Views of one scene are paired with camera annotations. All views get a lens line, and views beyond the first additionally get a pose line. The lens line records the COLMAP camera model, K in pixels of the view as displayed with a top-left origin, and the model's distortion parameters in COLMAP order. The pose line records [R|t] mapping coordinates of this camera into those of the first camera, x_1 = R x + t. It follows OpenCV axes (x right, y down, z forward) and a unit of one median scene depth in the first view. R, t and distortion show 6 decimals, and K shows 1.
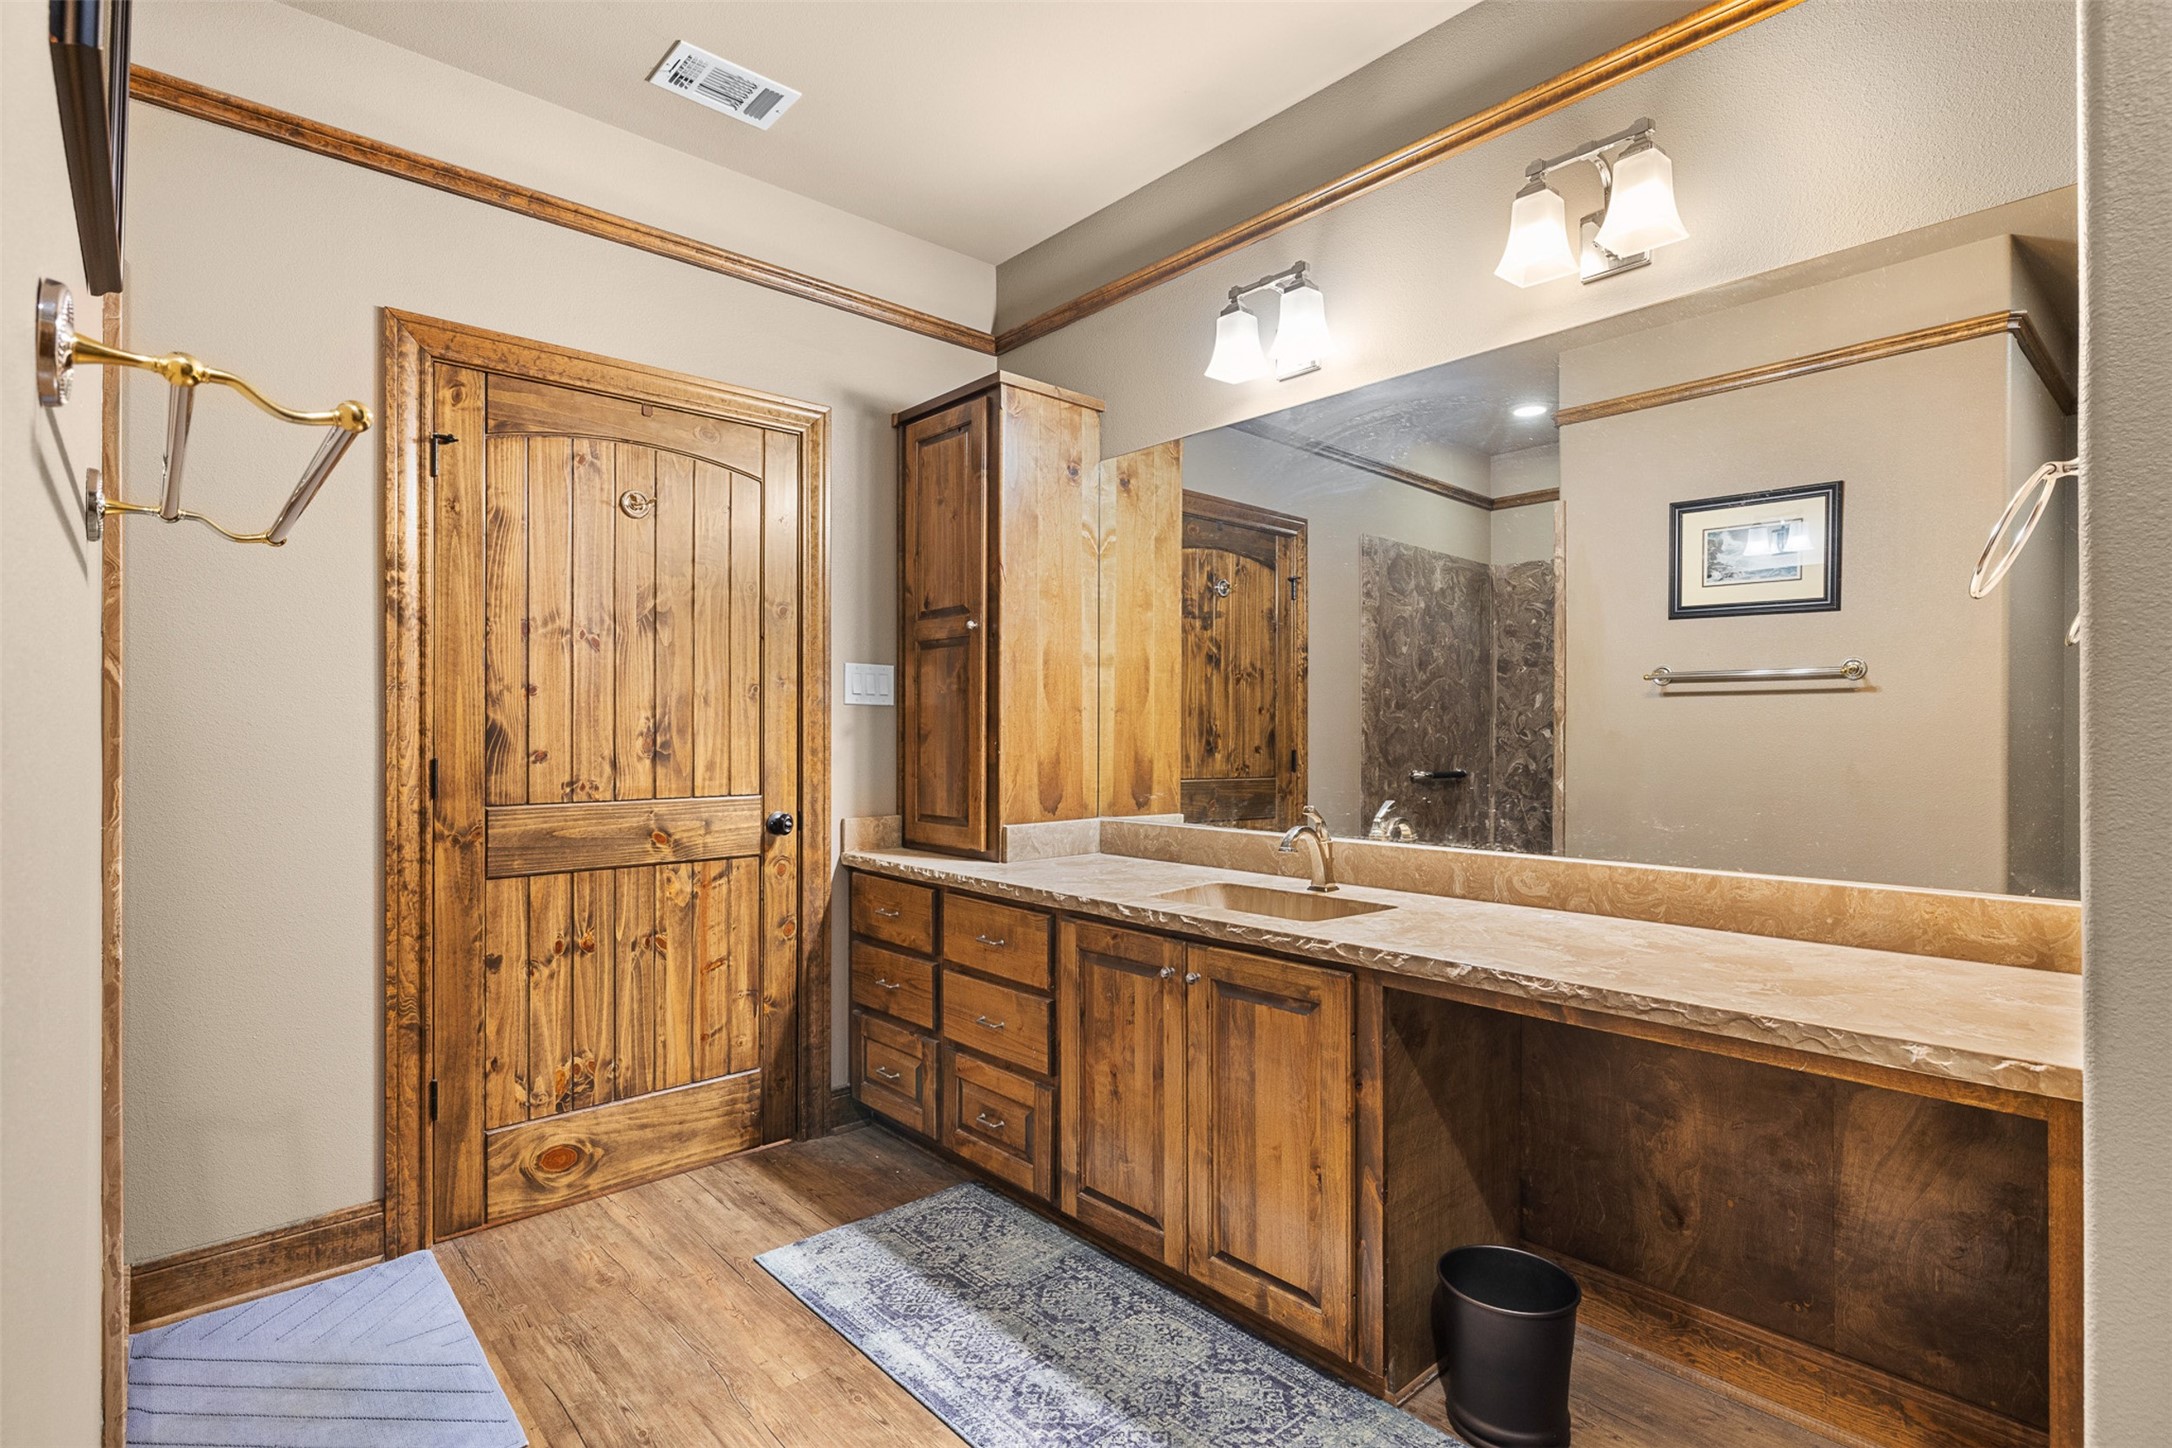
lens RADIAL K [[1060.5, 0, 1086.4], [0, 1060.5, 728.3], [0, 0, 1]] dist [0.016886, -0.000784]
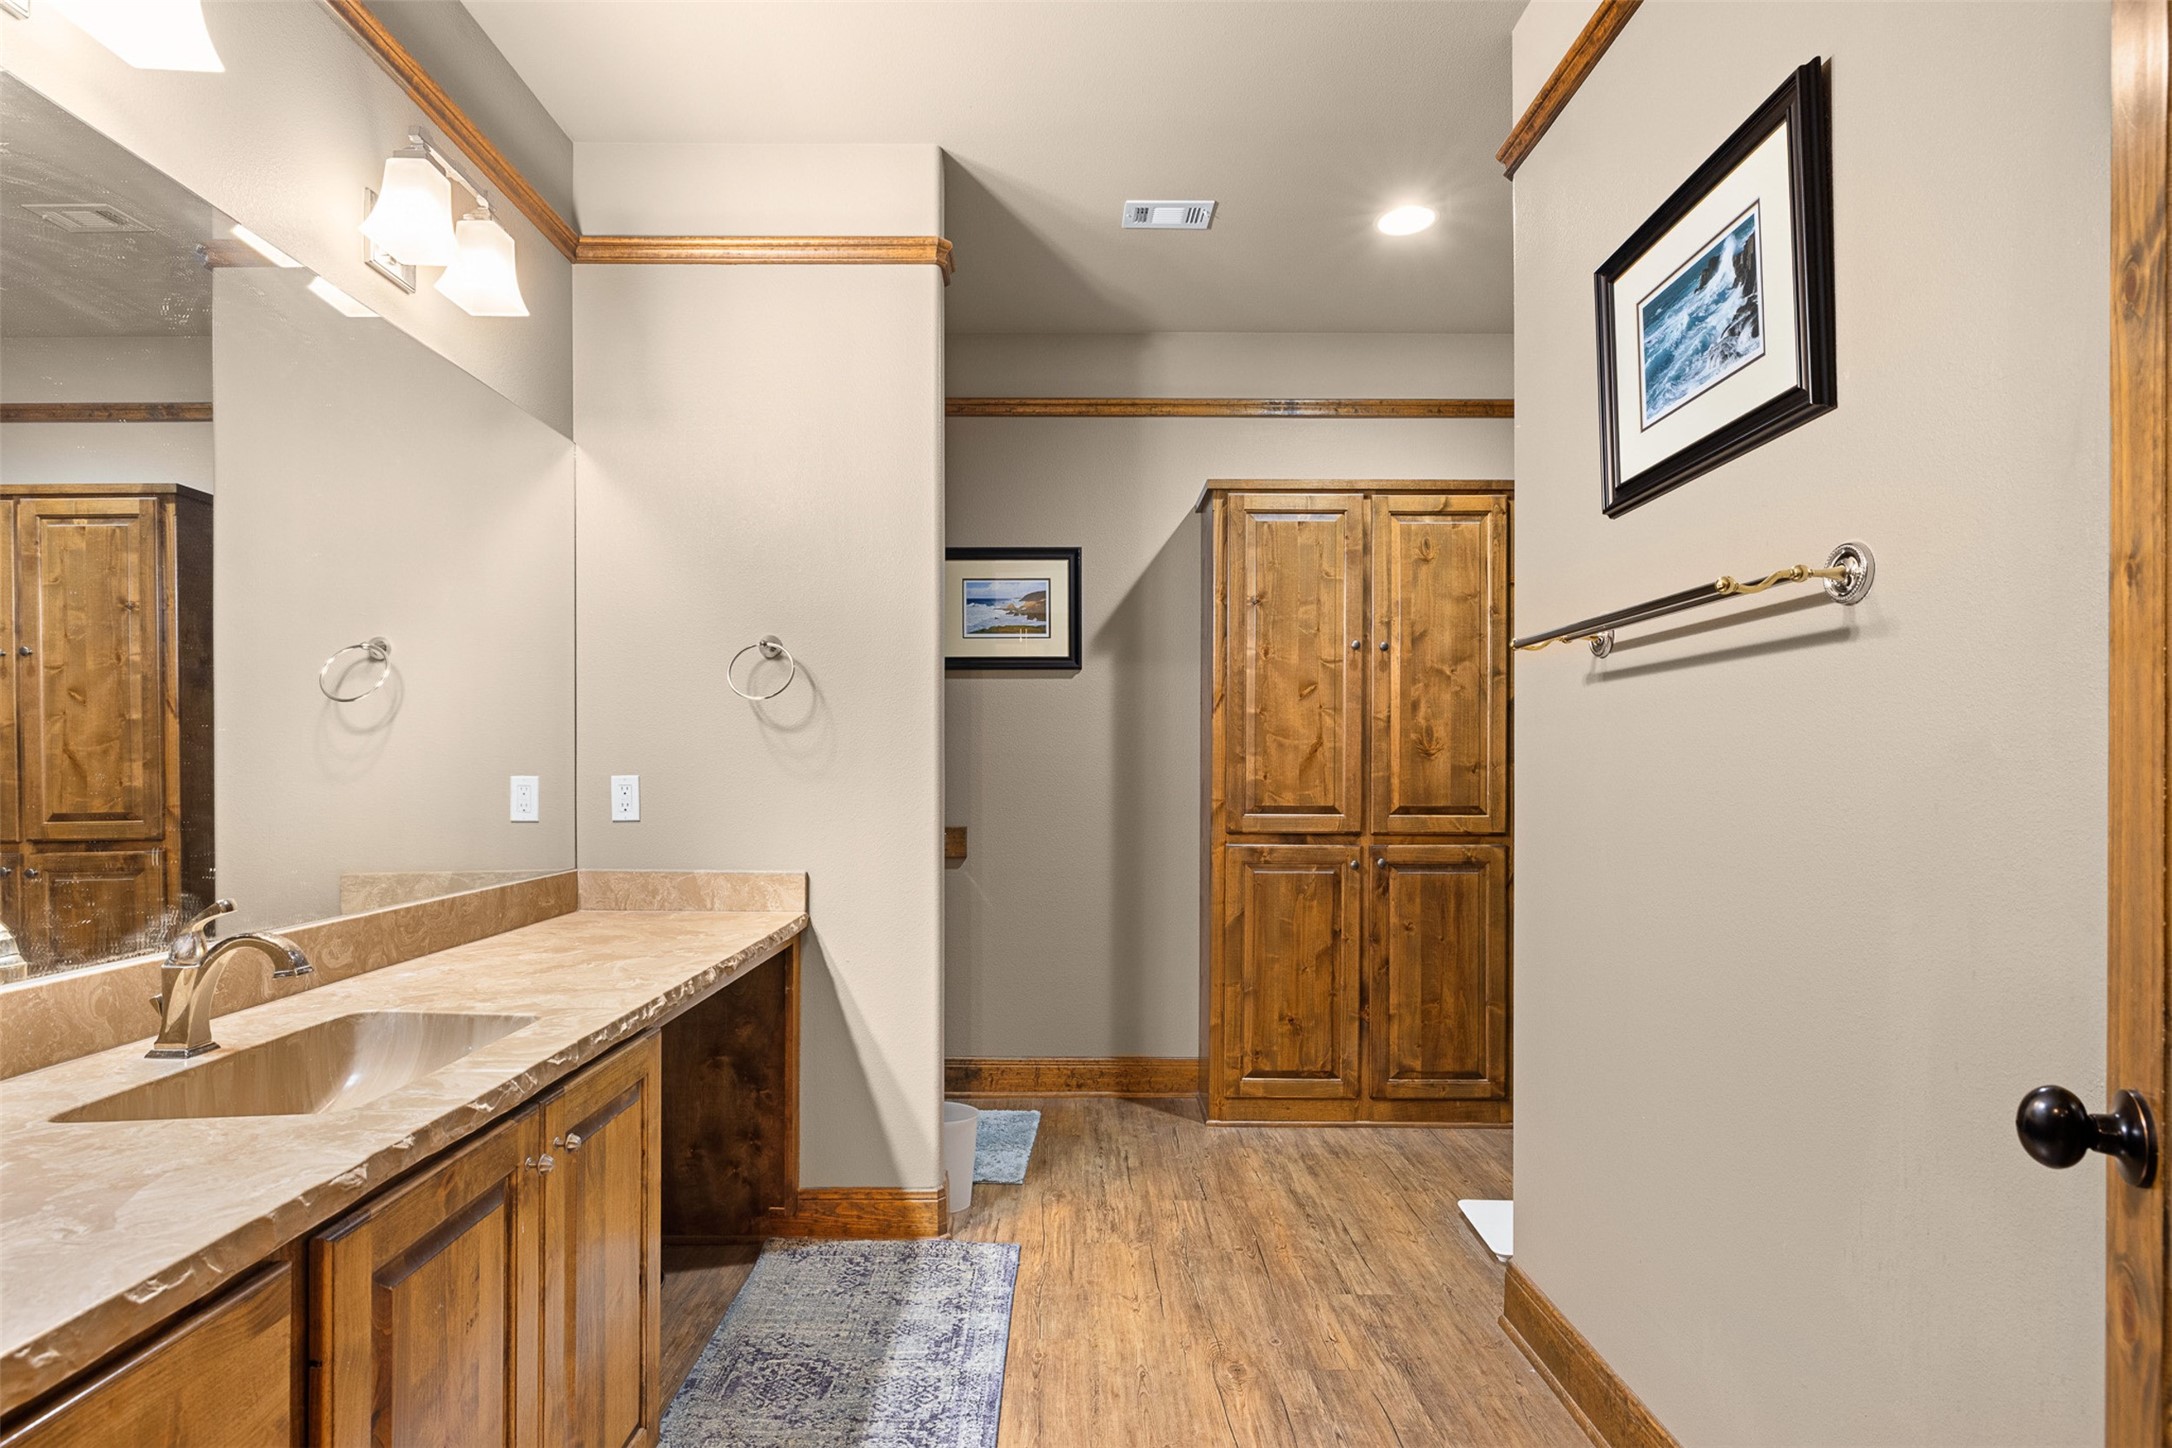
lens RADIAL K [[1060.5, 0, 1086.4], [0, 1060.5, 764.8], [0, 0, 1]] dist [0.016886, -0.000784]
pose [[-0.747823, 0.003442, 0.663889, -0.520970], [-0.001216, 0.999978, -0.006554, 0.007515], [-0.663897, -0.005708, -0.747802, 1.171842]]
